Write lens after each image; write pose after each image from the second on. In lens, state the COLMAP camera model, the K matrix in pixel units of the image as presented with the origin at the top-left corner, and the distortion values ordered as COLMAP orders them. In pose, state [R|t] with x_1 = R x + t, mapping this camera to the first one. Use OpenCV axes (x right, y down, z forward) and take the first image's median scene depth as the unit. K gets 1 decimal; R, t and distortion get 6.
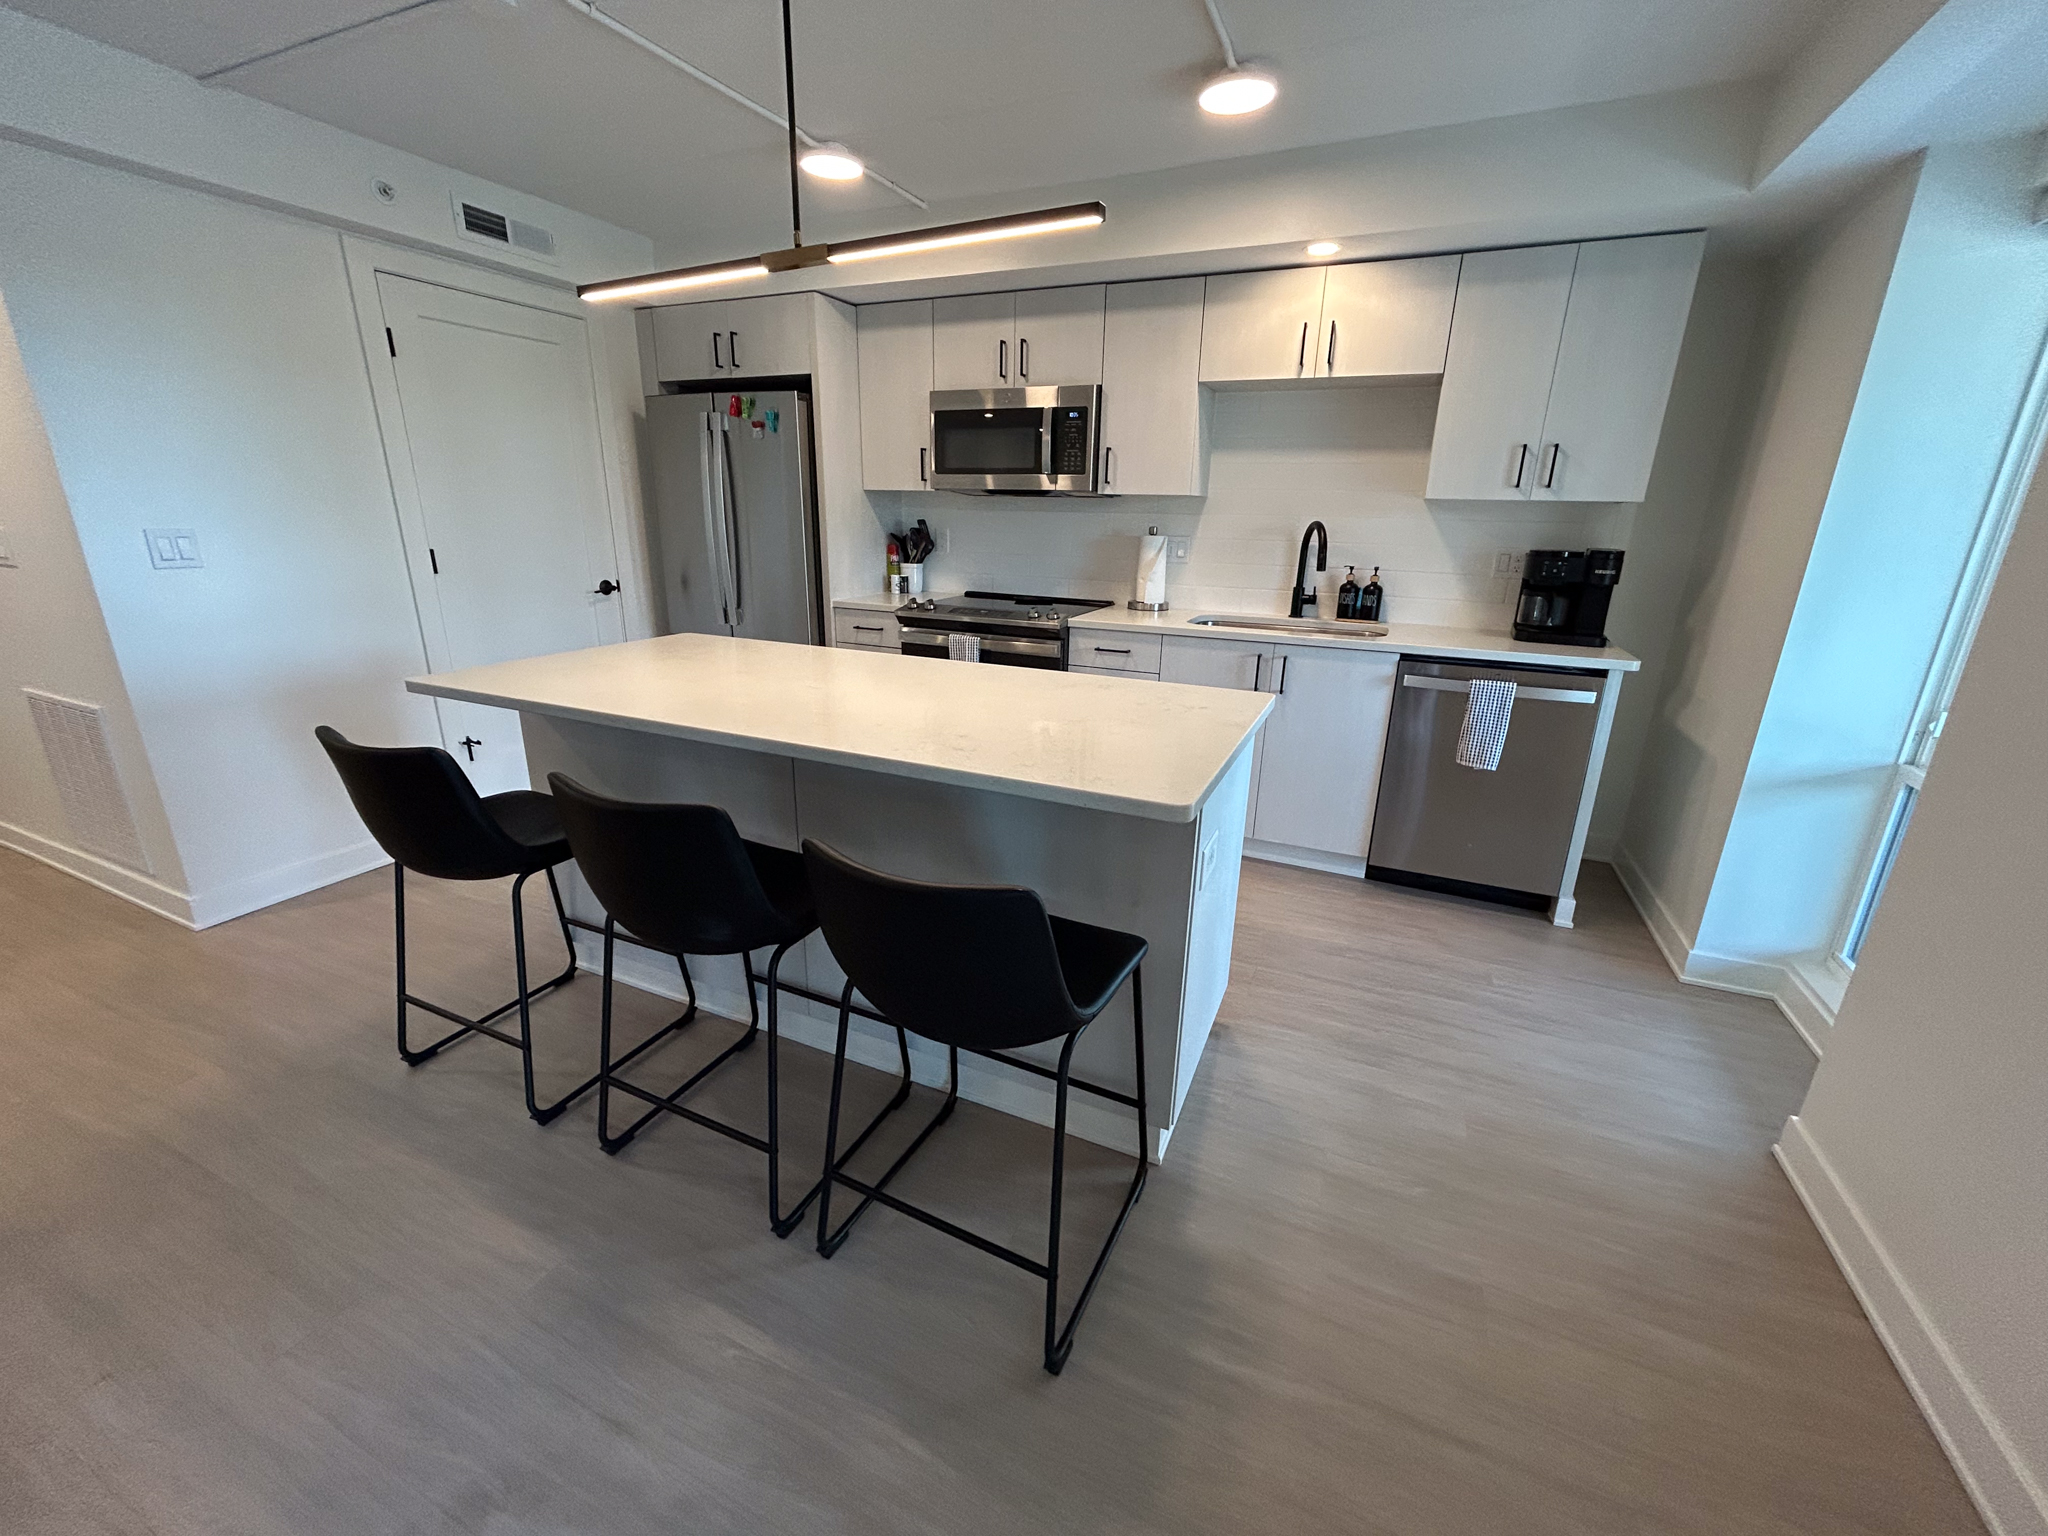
lens RADIAL K [[822.2, 0, 1024.0], [0, 822.2, 768.0], [0, 0, 1]] dist [0.000018, 0.000034]
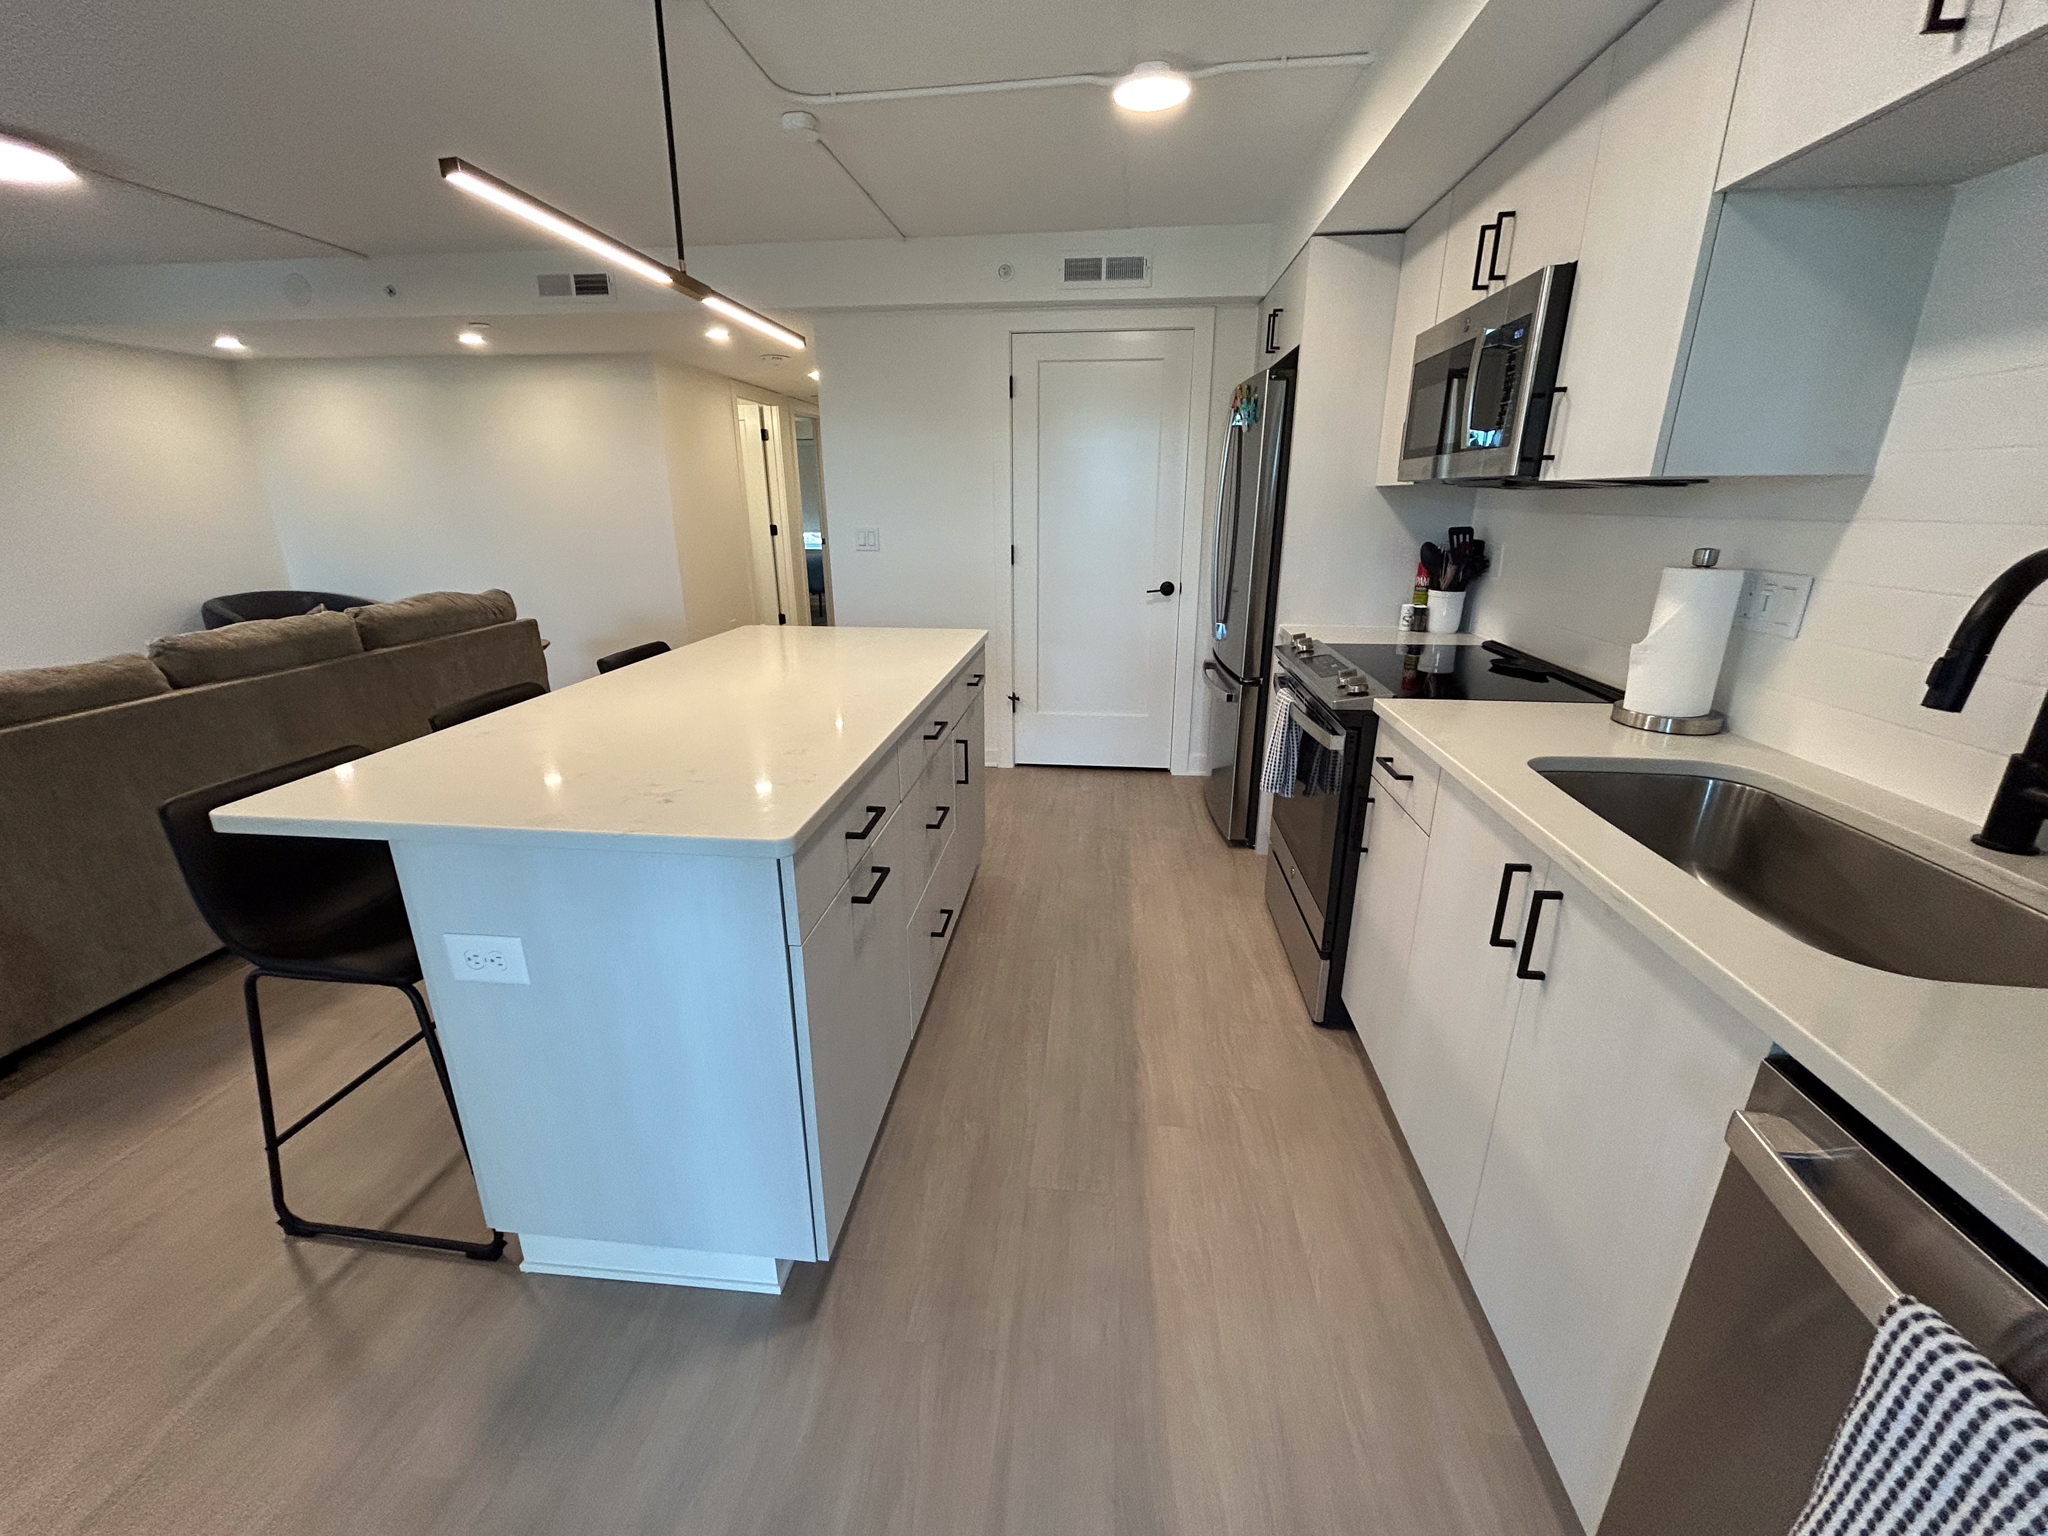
lens RADIAL K [[844.0, 0, 1024.0], [0, 844.0, 768.0], [0, 0, 1]] dist [0.000732, 0.000021]
pose [[0.305411, 0.273214, -0.912183, 0.501944], [-0.285739, 0.940102, 0.185907, -0.160496], [0.908338, 0.203869, 0.365185, 0.518214]]
